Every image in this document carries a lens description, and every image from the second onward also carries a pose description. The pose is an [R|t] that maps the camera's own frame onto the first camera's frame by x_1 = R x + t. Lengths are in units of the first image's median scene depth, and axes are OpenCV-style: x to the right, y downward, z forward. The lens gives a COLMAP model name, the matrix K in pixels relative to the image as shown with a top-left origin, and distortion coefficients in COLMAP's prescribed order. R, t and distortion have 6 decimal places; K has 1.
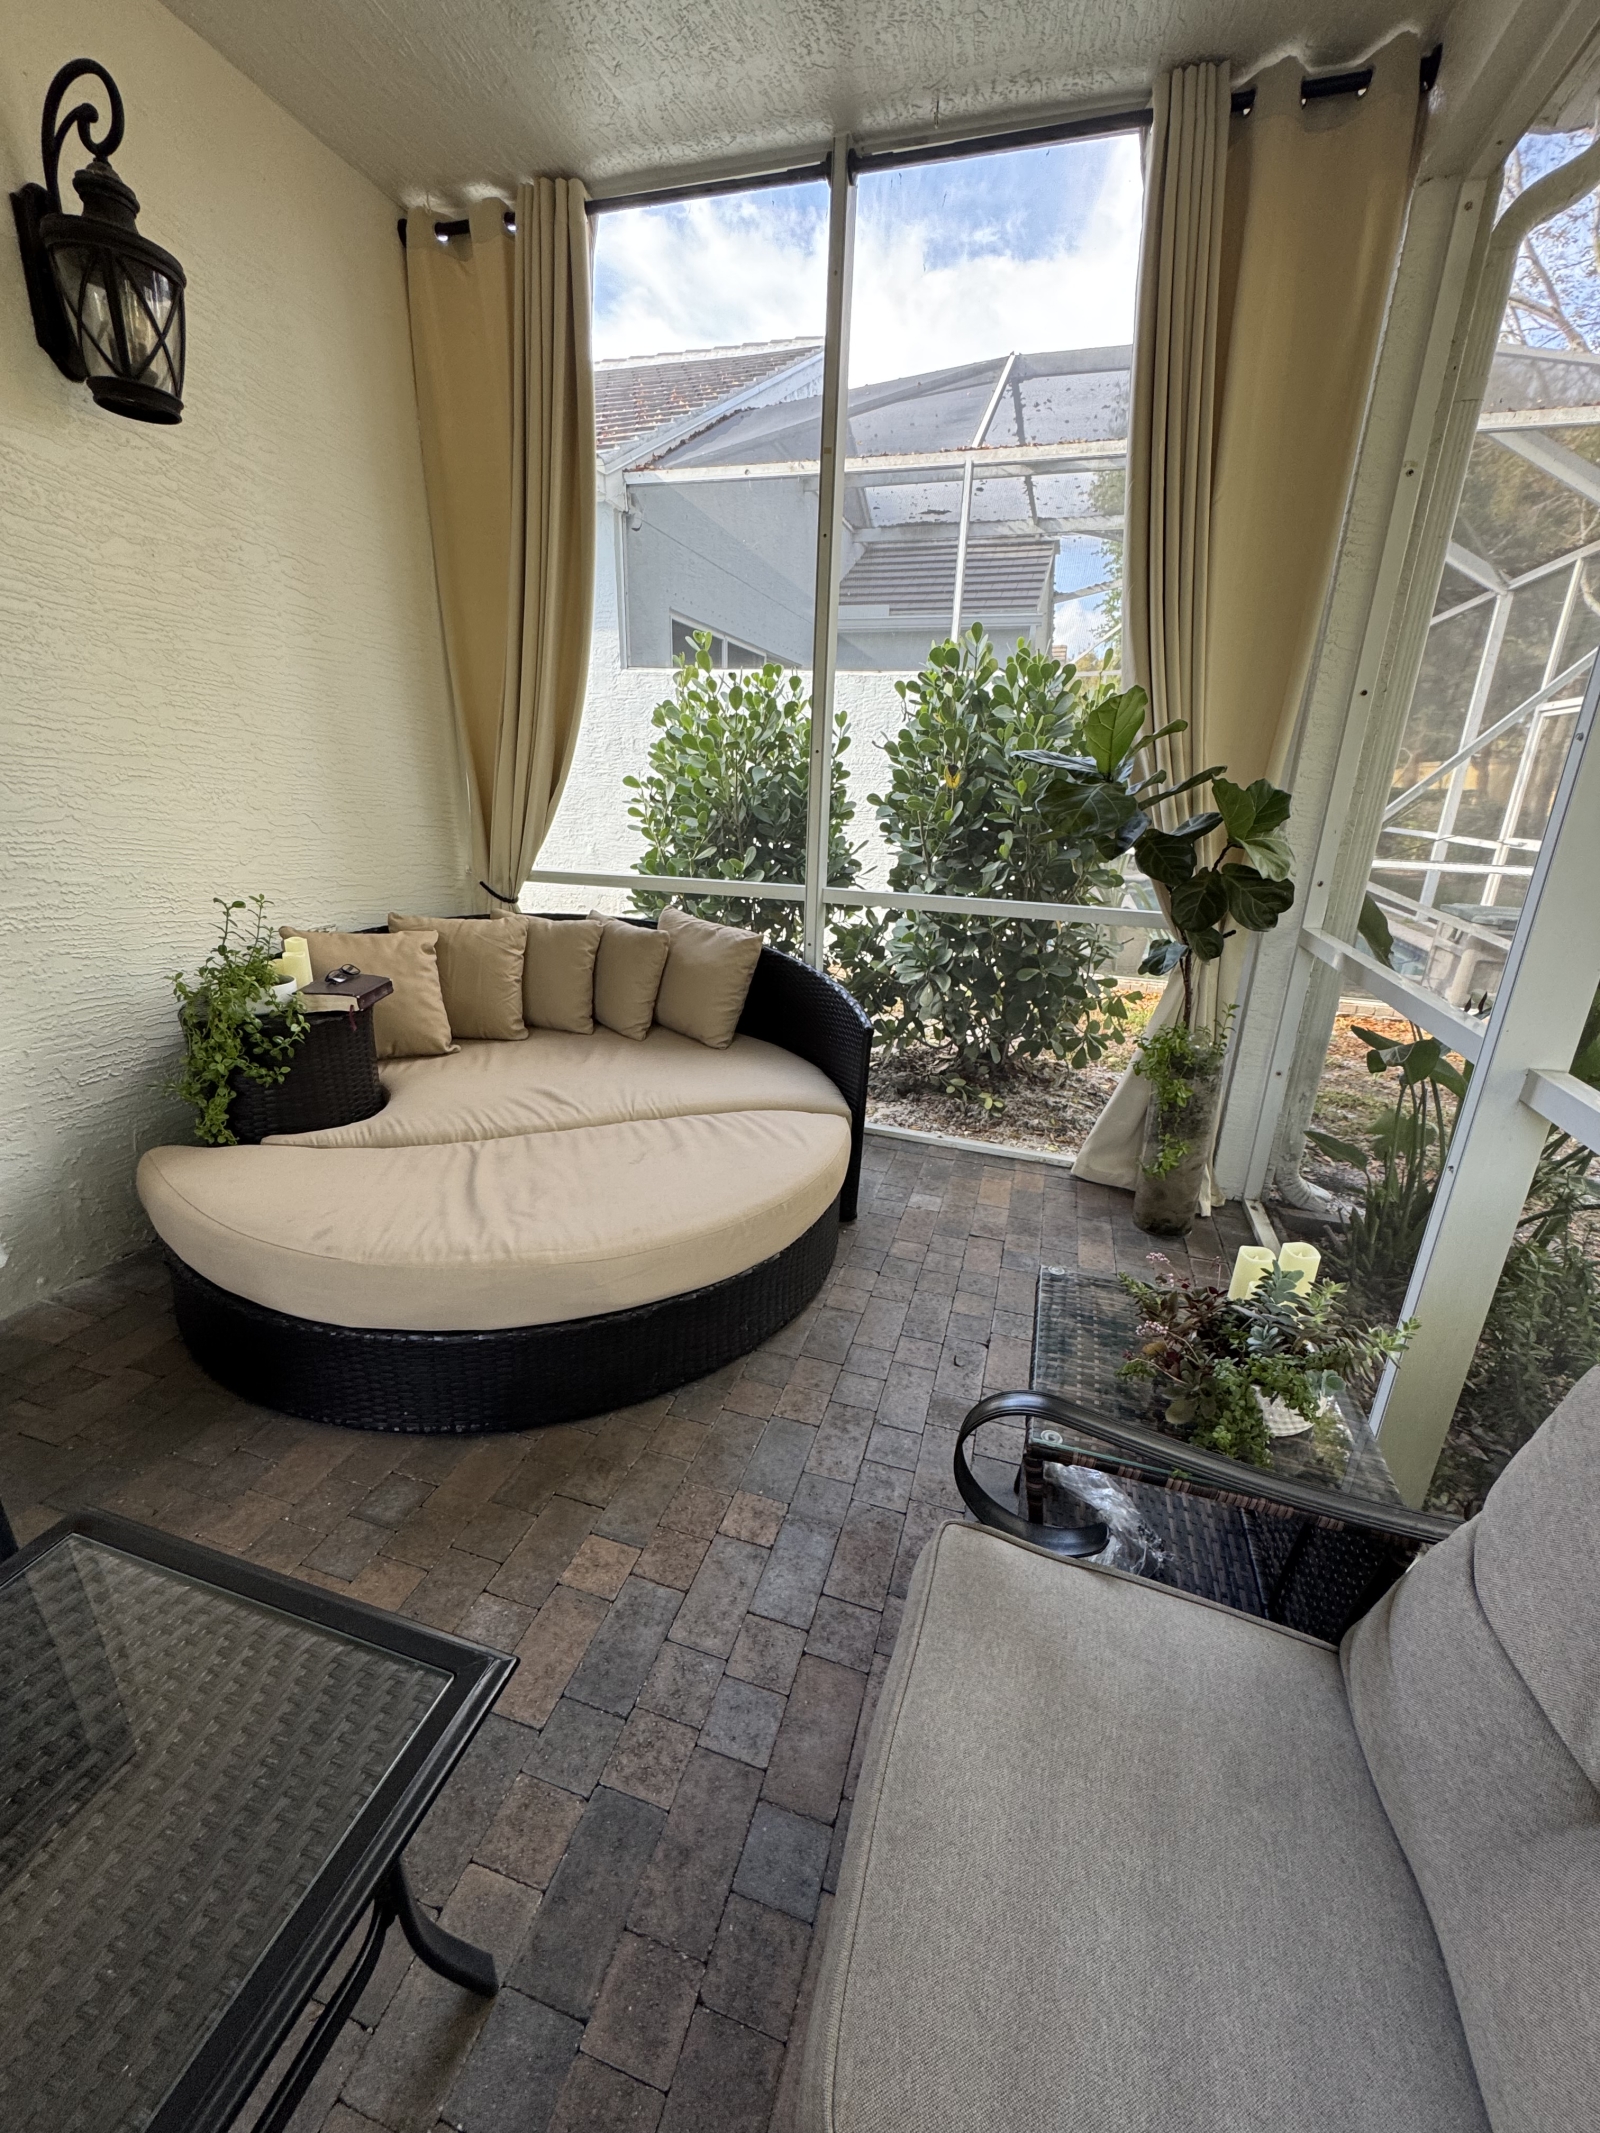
lens RADIAL K [[853.4, 0, 805.4], [0, 853.4, 1061.3], [0, 0, 1]] dist [-0.000884, -0.000427]
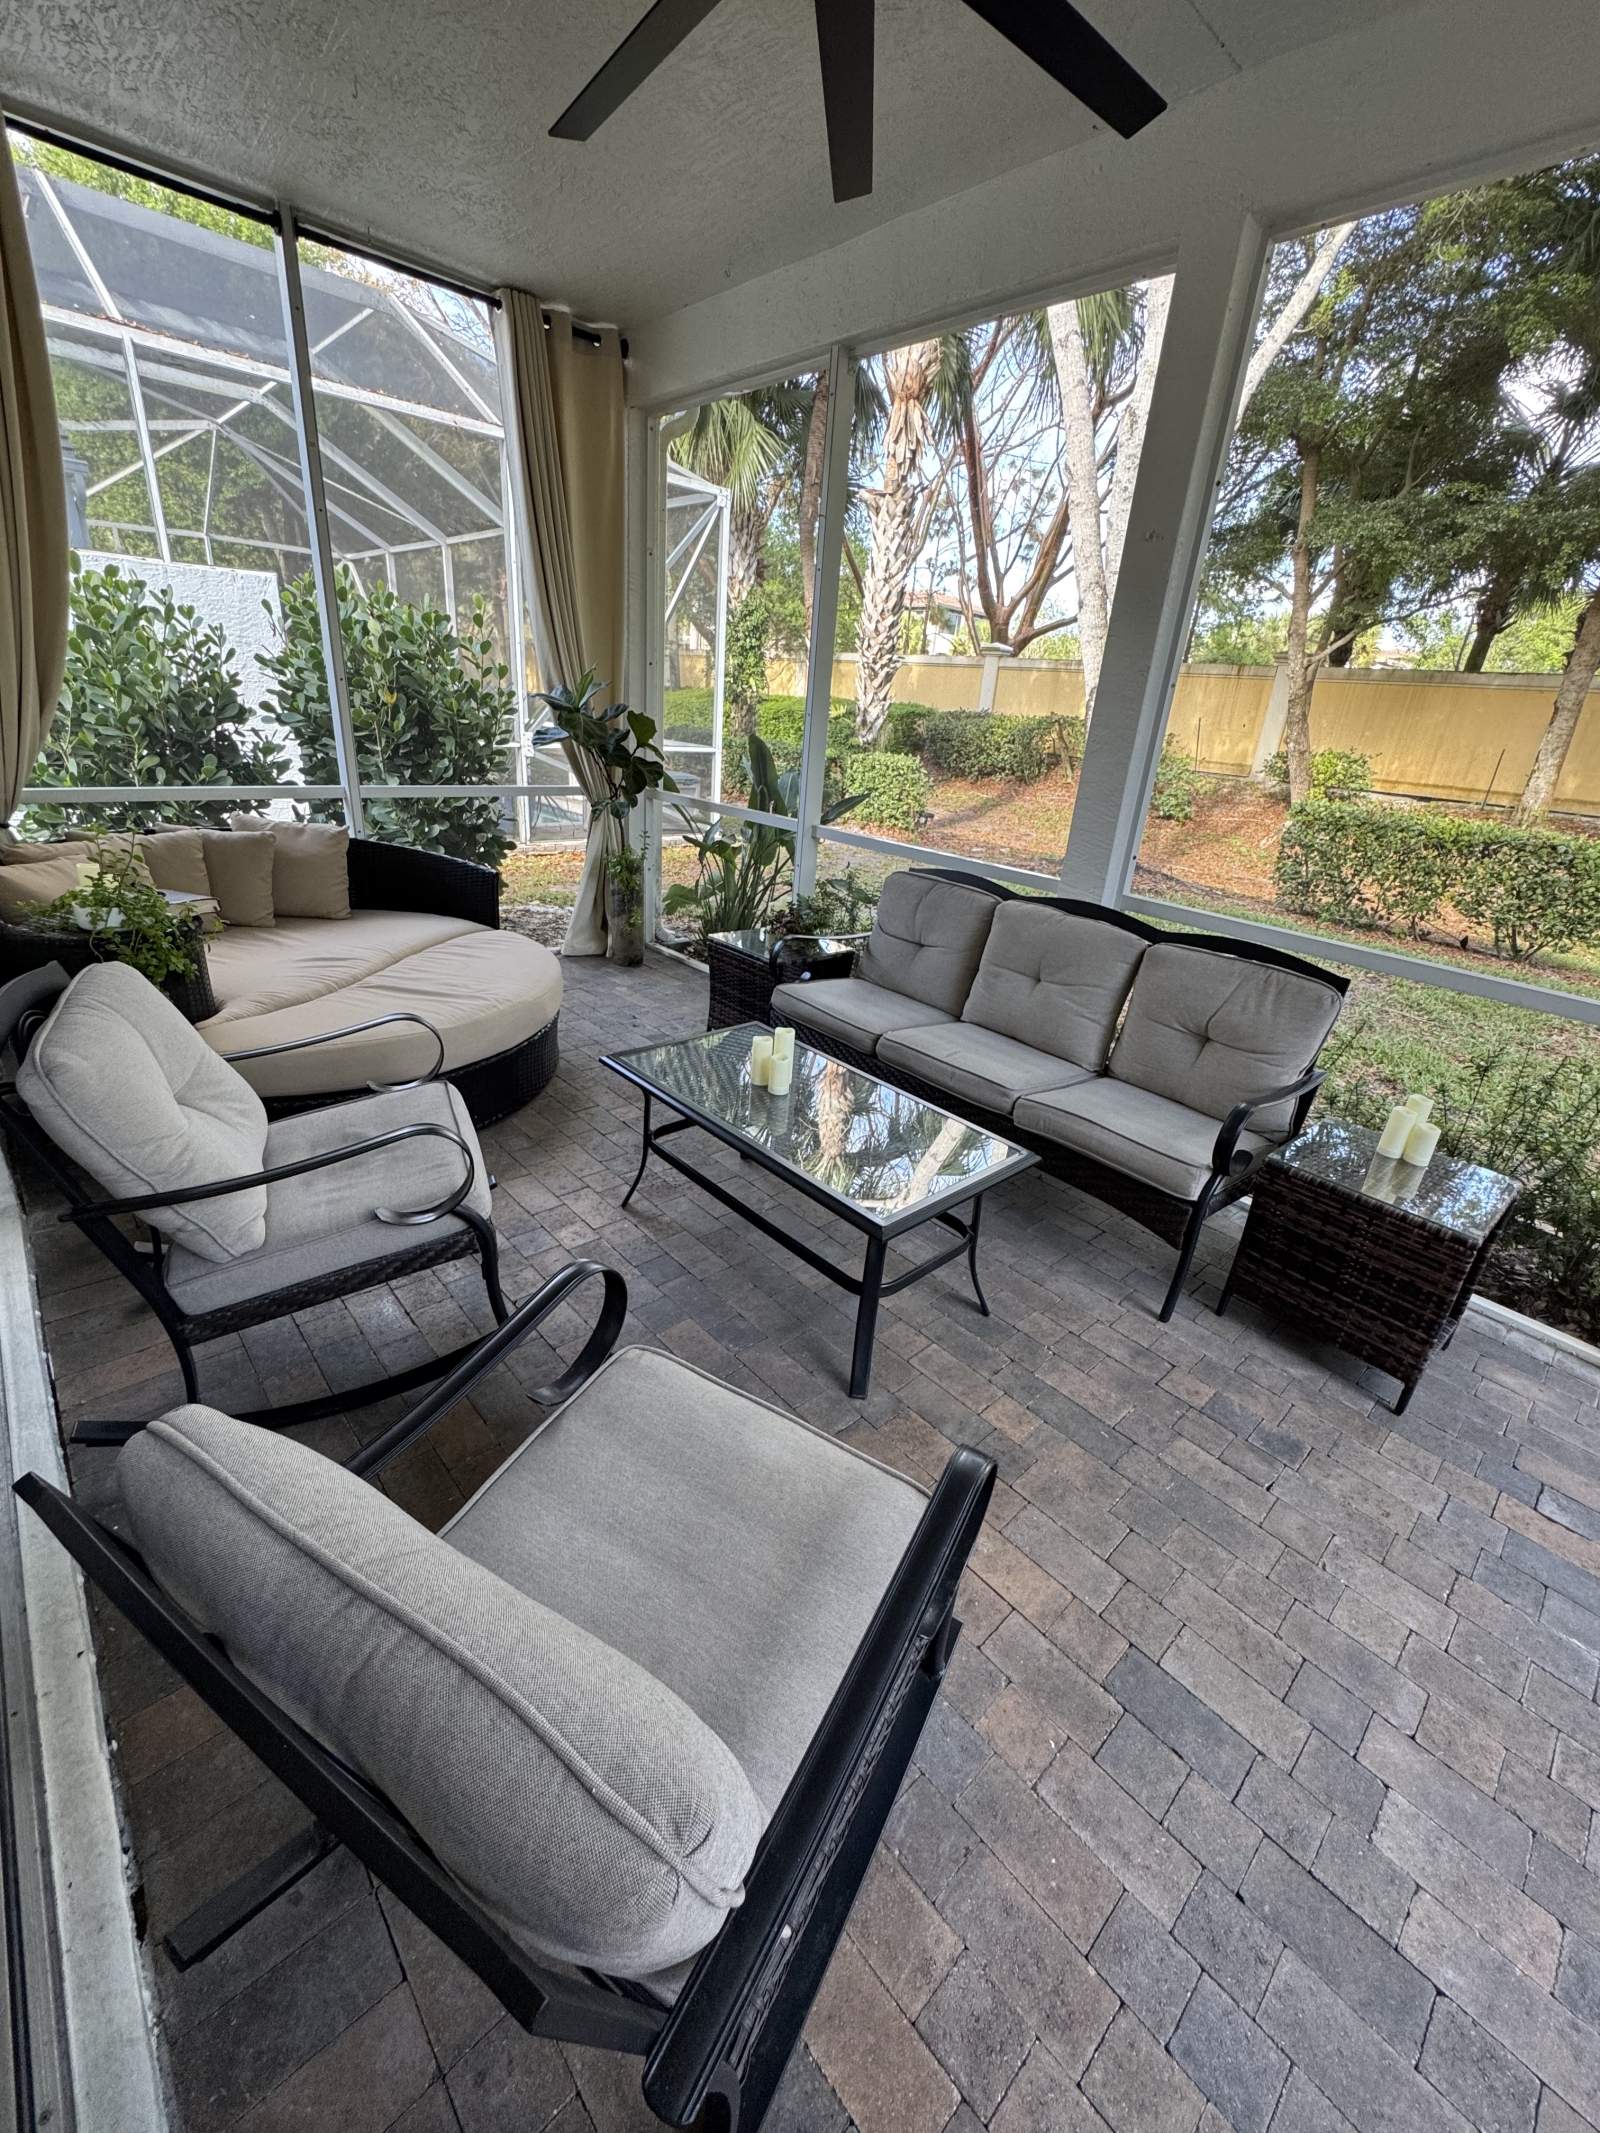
lens RADIAL K [[848.2, 0, 807.7], [0, 848.2, 1065.2], [0, 0, 1]] dist [-0.002776, -0.000795]
pose [[0.510803, -0.332267, 0.792893, -0.940036], [0.217267, 0.942246, 0.254886, 0.020951], [-0.831791, 0.042073, 0.553493, -0.321172]]
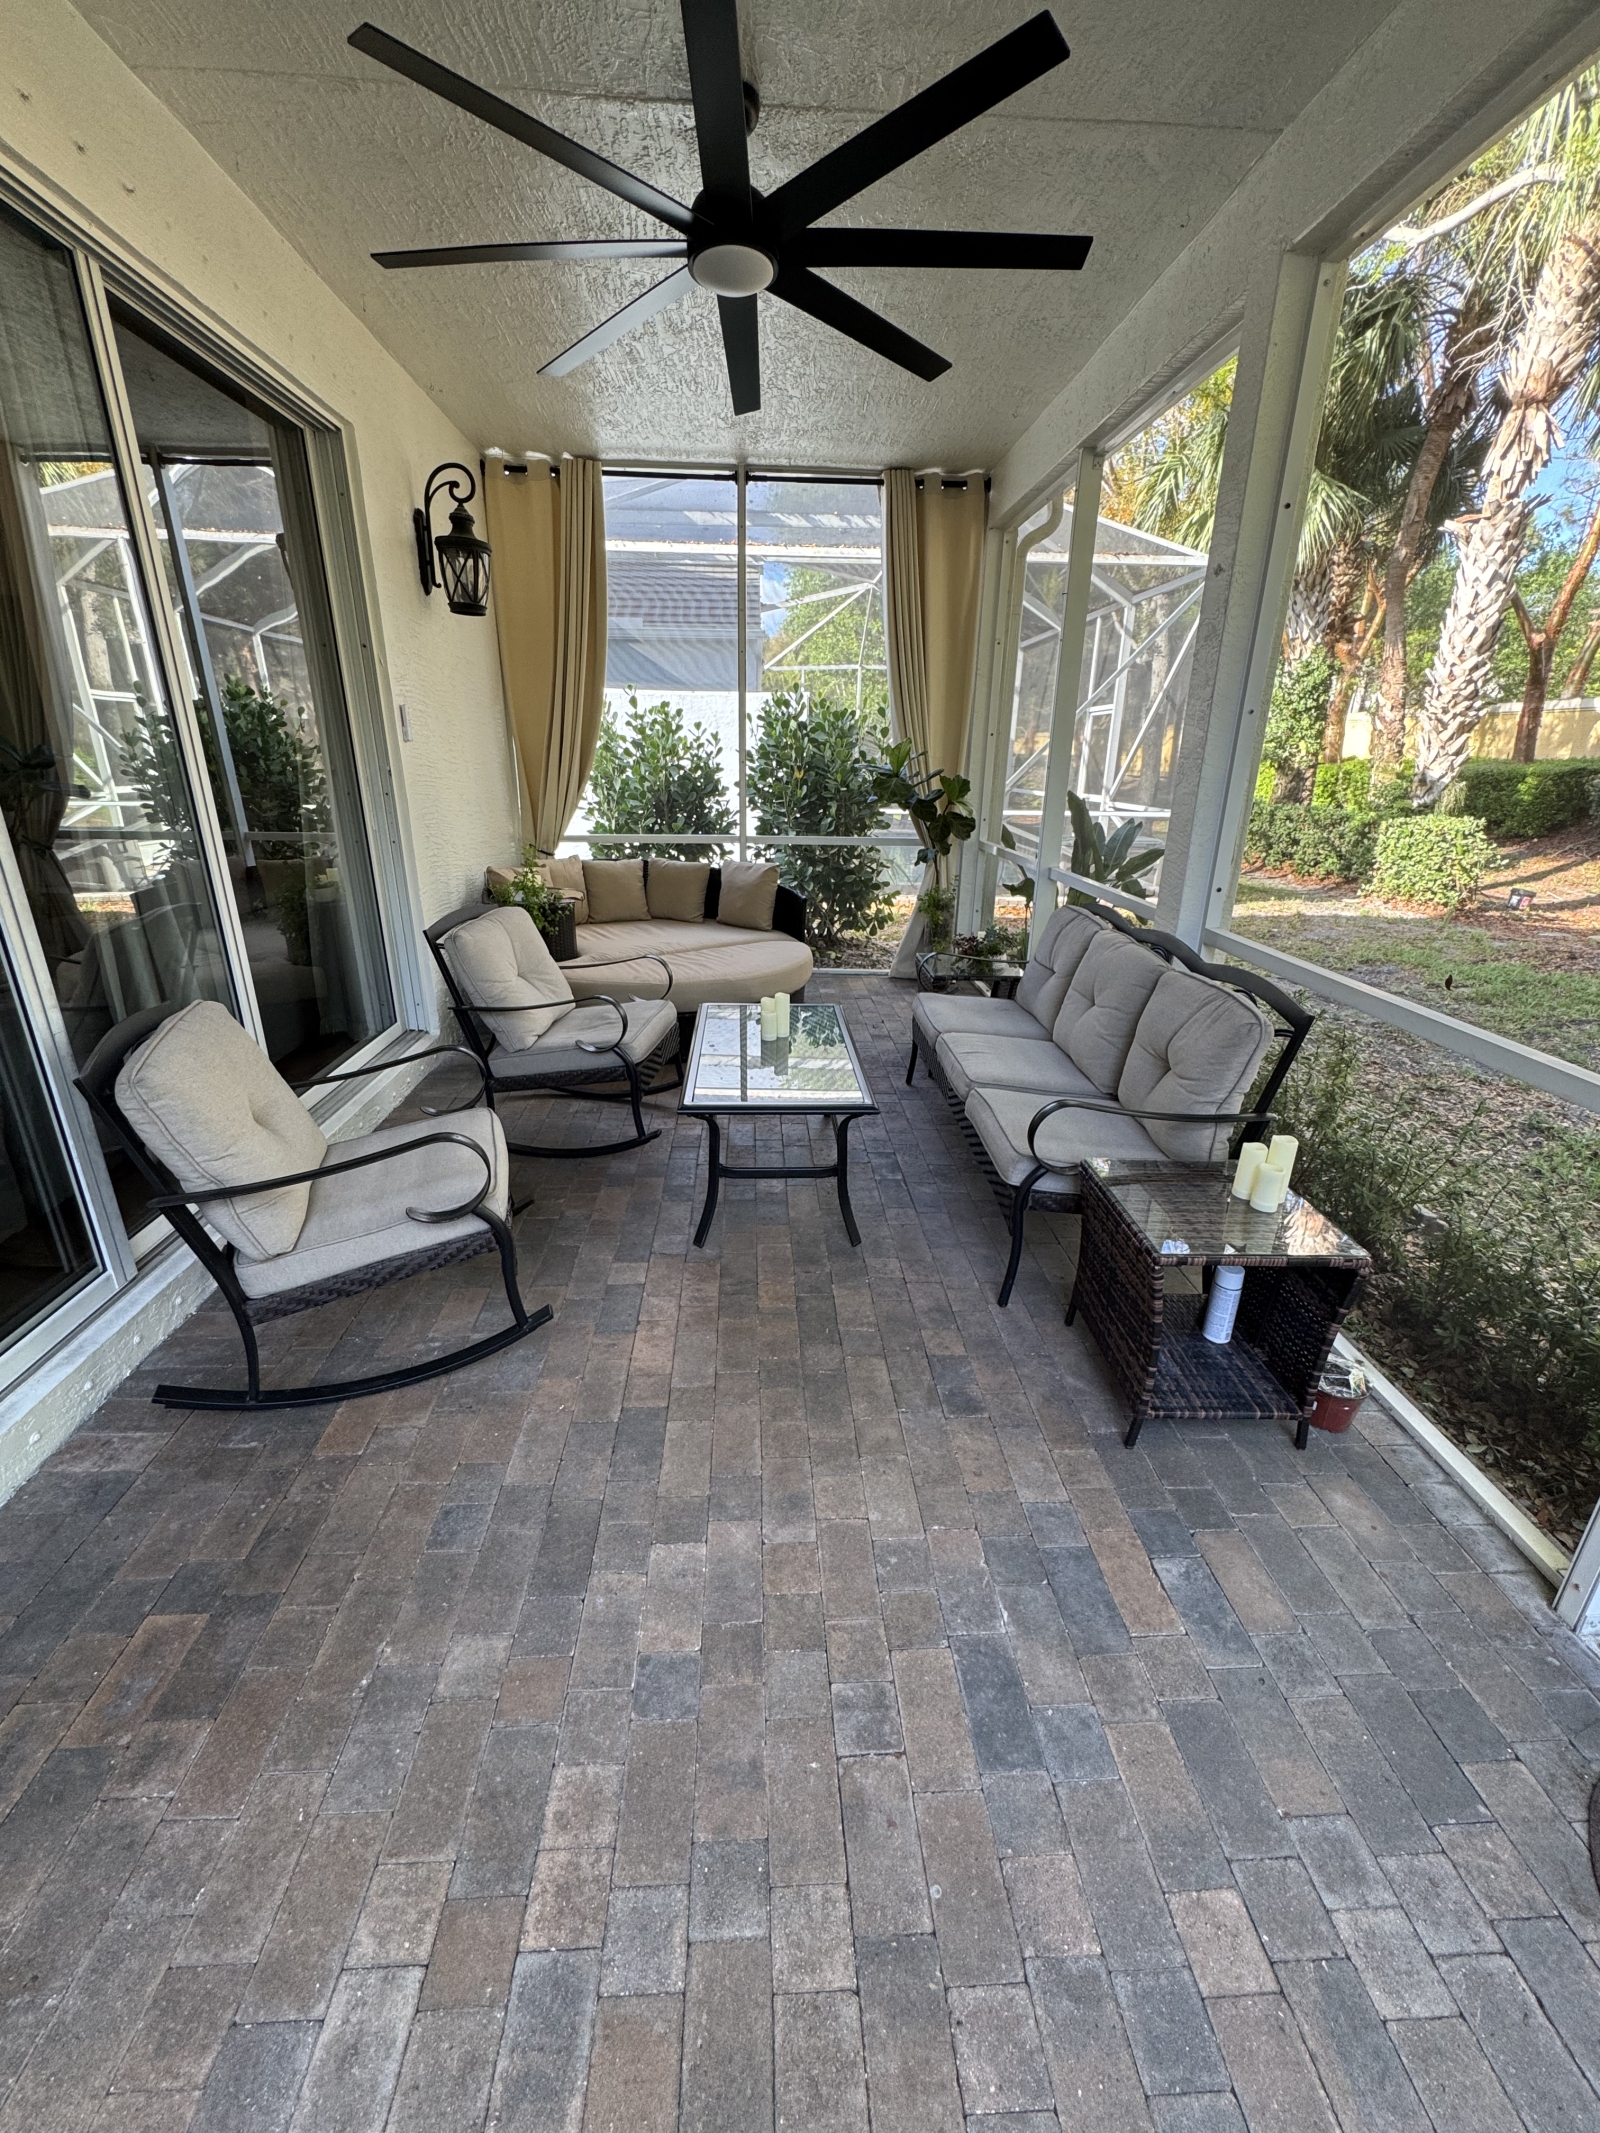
lens RADIAL K [[853.4, 0, 805.4], [0, 853.4, 1061.3], [0, 0, 1]] dist [-0.000884, -0.000427]
pose [[0.939686, -0.131539, 0.315734, -0.599730], [0.121961, 0.991275, 0.049998, 0.240534], [-0.319556, -0.008475, 0.947530, -0.932762]]
